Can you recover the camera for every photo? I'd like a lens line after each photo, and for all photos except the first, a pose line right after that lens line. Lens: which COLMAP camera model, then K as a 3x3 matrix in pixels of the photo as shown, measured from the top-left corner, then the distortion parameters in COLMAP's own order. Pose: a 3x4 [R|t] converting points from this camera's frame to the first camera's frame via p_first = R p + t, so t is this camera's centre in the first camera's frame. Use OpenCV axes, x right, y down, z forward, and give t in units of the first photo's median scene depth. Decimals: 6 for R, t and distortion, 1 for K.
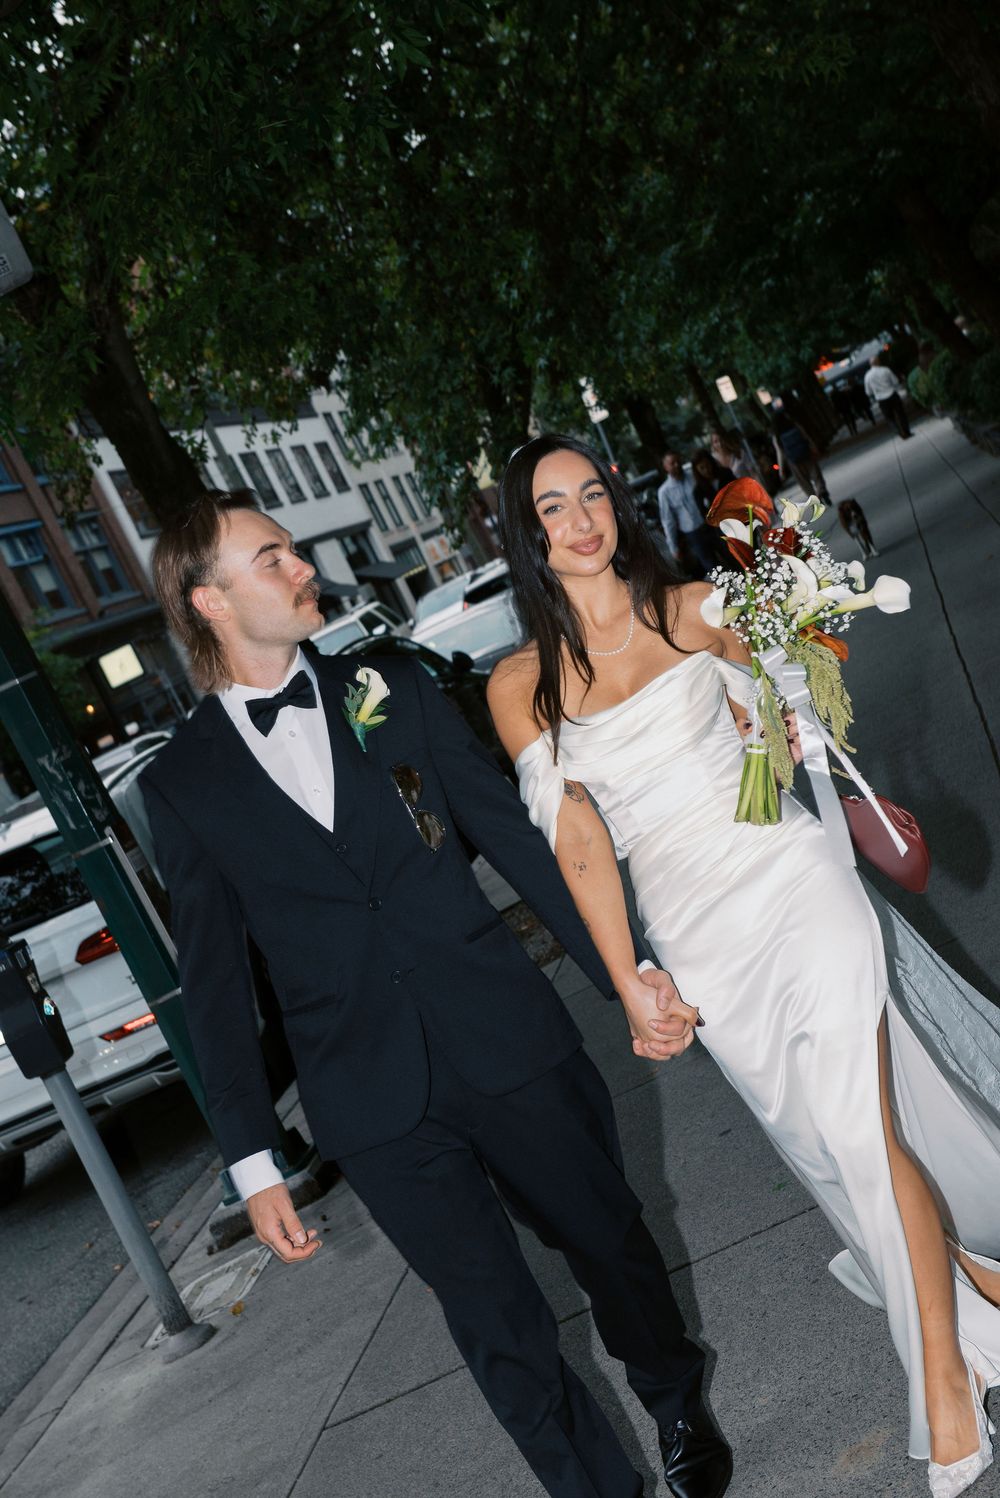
lens RADIAL K [[2616.2, 0, 498.3], [0, 2616.2, 750.7], [0, 0, 1]] dist [0.113986, 0.000000]
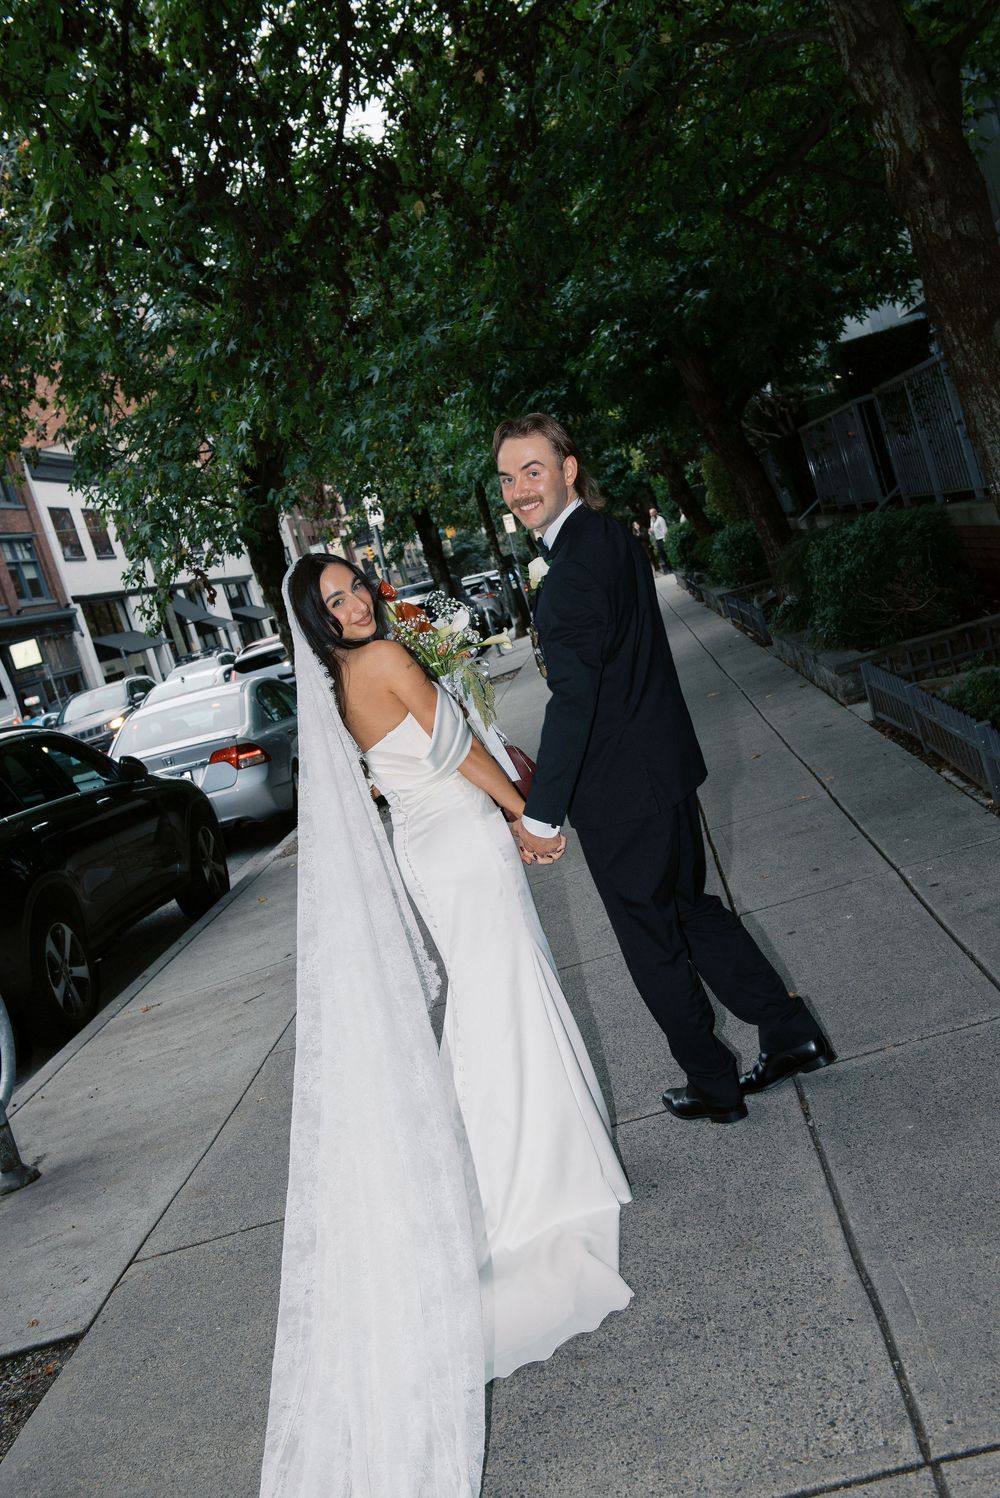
lens RADIAL K [[1674.9, 0, 496.0], [0, 1674.9, 749.8], [0, 0, 1]] dist [0.098939, 0.000000]
pose [[0.983255, 0.156307, 0.093690, 0.035091], [-0.156508, 0.987663, -0.005250, -0.038835], [-0.093355, -0.009501, 0.995588, 0.305793]]
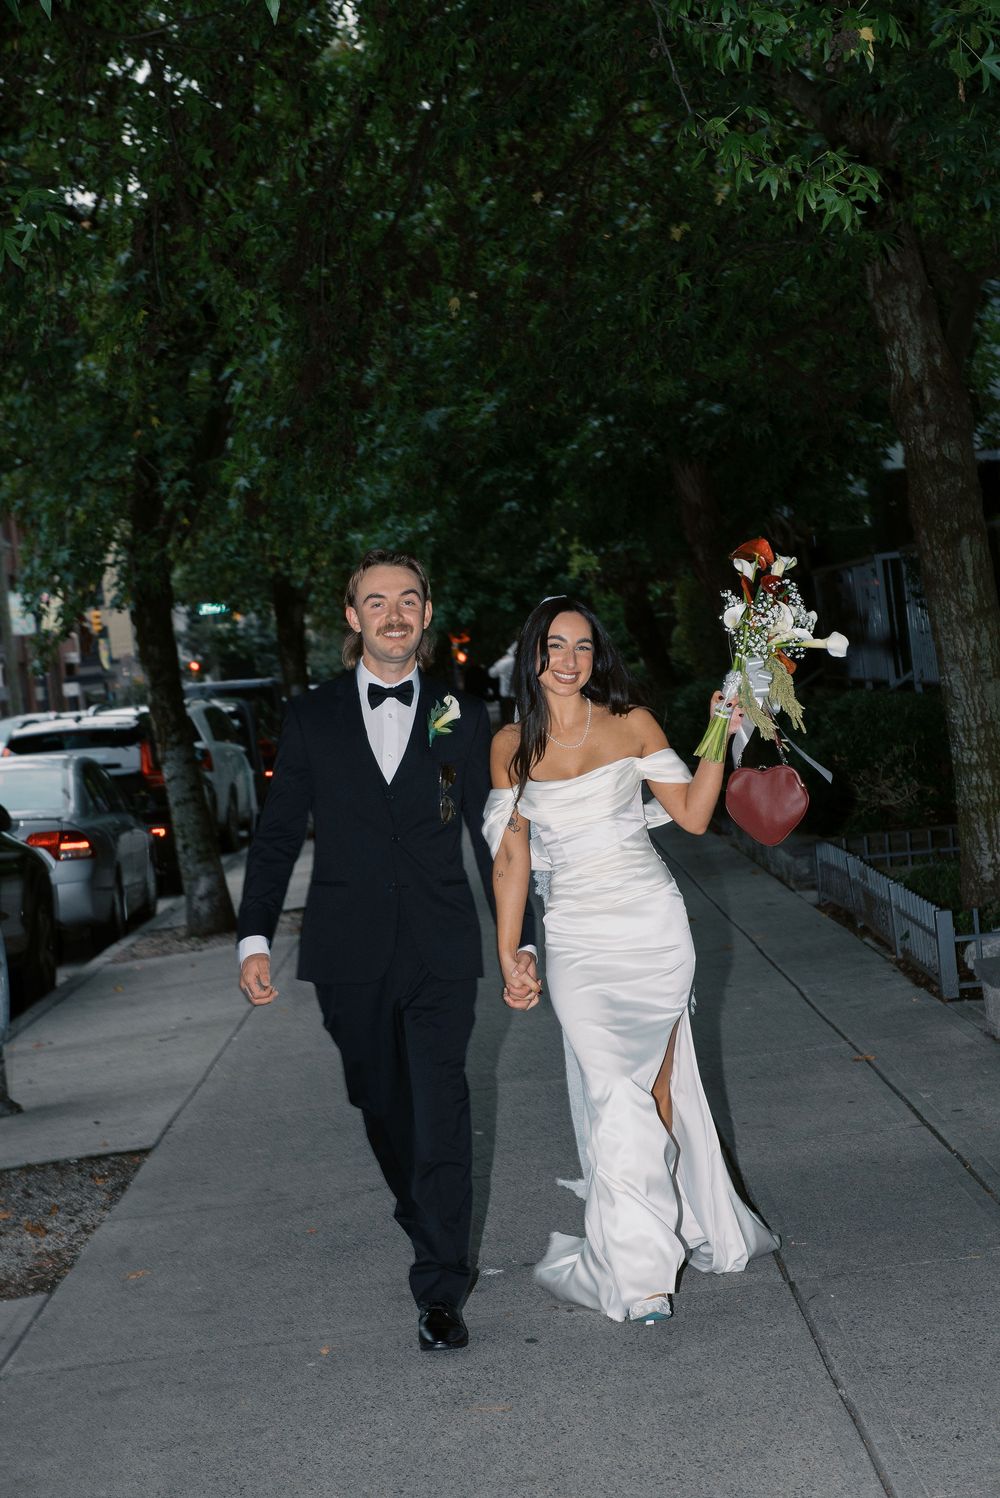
lens RADIAL K [[2990.7, 0, 500.4], [0, 2990.7, 748.0], [0, 0, 1]] dist [0.261887, 0.000000]
pose [[0.927966, 0.340725, 0.150950, -0.011734], [-0.325543, 0.938302, -0.116664, 0.000548], [-0.181387, 0.059120, 0.981633, 0.084258]]
